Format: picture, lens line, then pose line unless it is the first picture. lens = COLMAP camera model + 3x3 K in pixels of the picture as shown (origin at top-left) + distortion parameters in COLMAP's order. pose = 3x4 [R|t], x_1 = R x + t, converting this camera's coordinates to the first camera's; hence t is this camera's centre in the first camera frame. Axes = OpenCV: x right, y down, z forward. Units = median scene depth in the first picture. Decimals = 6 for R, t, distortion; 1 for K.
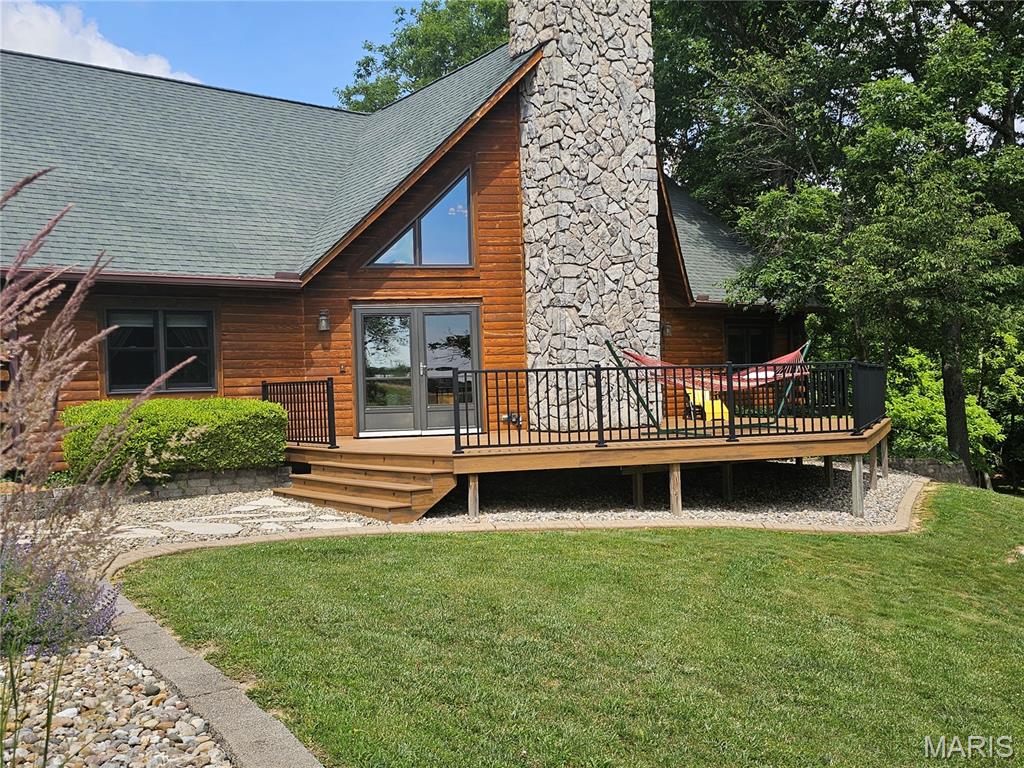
lens RADIAL K [[694.3, 0, 512.0], [0, 694.3, 384.0], [0, 0, 1]] dist [0.027968, -0.005138]
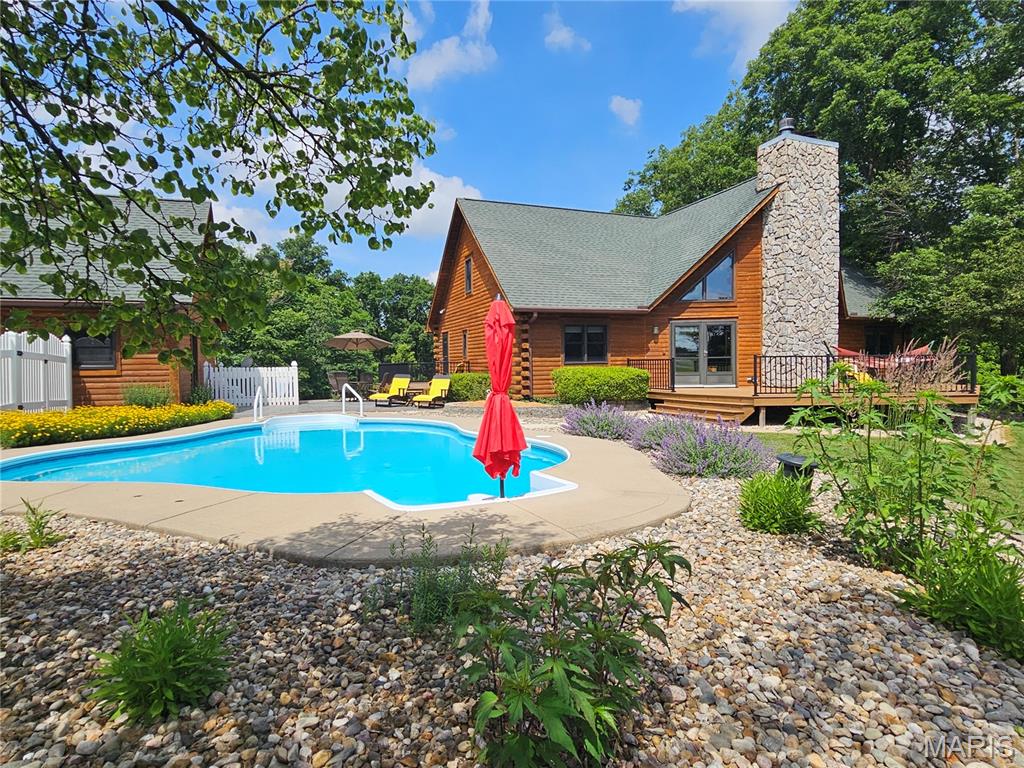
lens RADIAL K [[461.6, 0, 512.0], [0, 461.6, 364.1], [0, 0, 1]] dist [0.000276, 0.000127]
pose [[0.978575, 0.019006, -0.205010, -0.395270], [-0.015112, 0.999675, 0.020545, -0.009787], [0.205334, -0.017007, 0.978544, -0.385767]]
